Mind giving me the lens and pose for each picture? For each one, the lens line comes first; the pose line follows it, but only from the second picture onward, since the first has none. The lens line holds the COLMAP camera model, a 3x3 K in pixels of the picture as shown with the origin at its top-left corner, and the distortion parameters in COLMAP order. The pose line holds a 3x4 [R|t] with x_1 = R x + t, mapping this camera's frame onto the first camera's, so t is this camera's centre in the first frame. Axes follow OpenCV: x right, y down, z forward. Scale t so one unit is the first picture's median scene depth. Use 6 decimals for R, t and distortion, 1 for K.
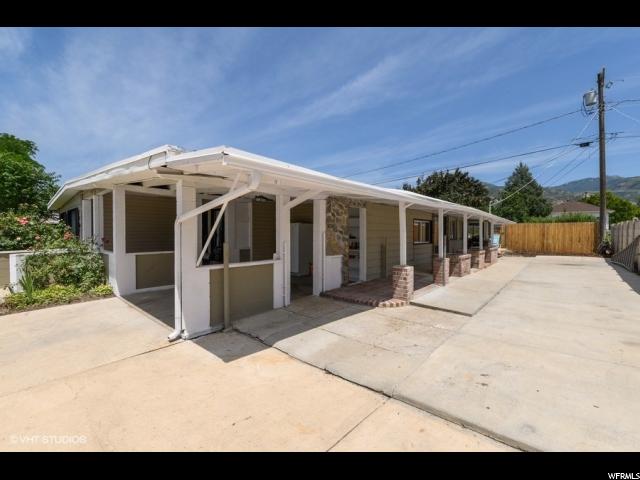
lens RADIAL K [[282.7, 0, 319.2], [0, 282.7, 238.2], [0, 0, 1]] dist [-0.011159, -0.000950]
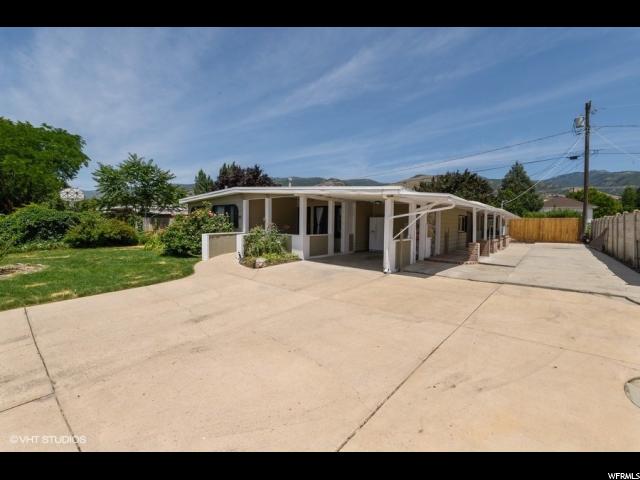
lens RADIAL K [[281.0, 0, 321.6], [0, 281.0, 236.2], [0, 0, 1]] dist [-0.011765, -0.000003]
pose [[0.999492, 0.010718, 0.030008, -0.251074], [-0.011590, 0.999512, 0.029015, 0.004430], [-0.029682, -0.029348, 0.999128, -0.262721]]
